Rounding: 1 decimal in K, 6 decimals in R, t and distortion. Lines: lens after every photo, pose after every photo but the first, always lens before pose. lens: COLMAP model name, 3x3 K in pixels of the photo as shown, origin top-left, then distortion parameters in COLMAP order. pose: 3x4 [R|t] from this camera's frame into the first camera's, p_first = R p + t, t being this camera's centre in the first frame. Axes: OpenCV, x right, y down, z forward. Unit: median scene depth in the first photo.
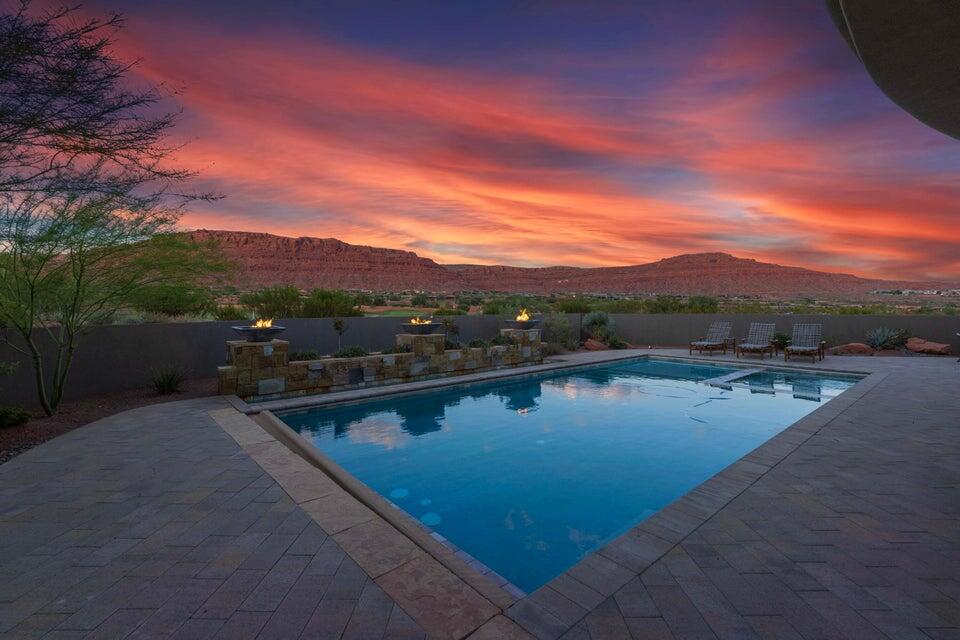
lens RADIAL K [[435.7, 0, 480.2], [0, 435.7, 310.3], [0, 0, 1]] dist [0.003818, 0.000703]
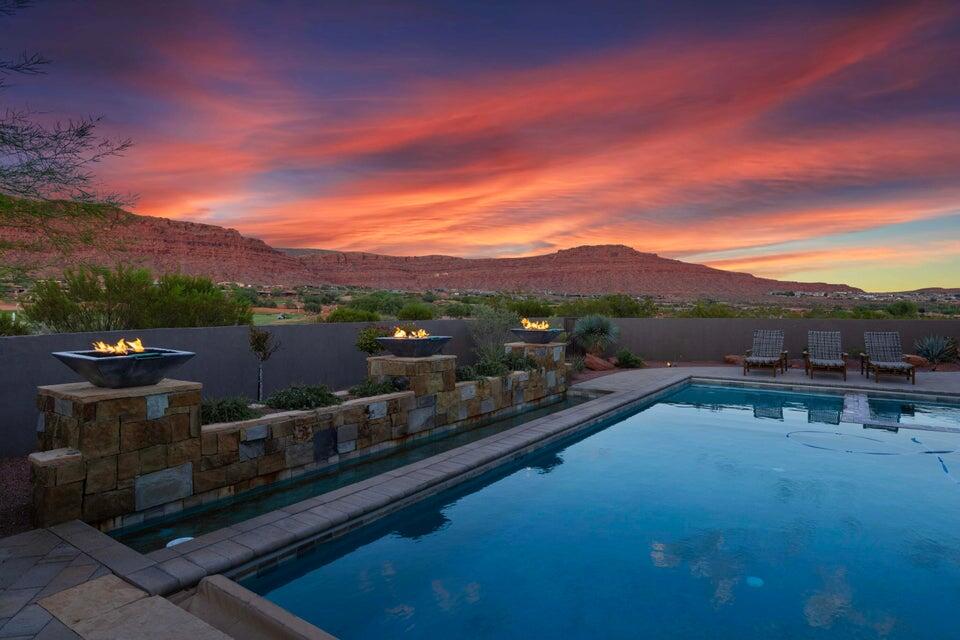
lens RADIAL K [[562.8, 0, 482.7], [0, 562.8, 308.7], [0, 0, 1]] dist [0.001303, -0.000031]
pose [[0.964587, 0.004766, 0.263723, -0.180429], [-0.003371, 0.999978, -0.005742, -0.001810], [-0.263744, 0.004650, 0.964581, 0.208588]]
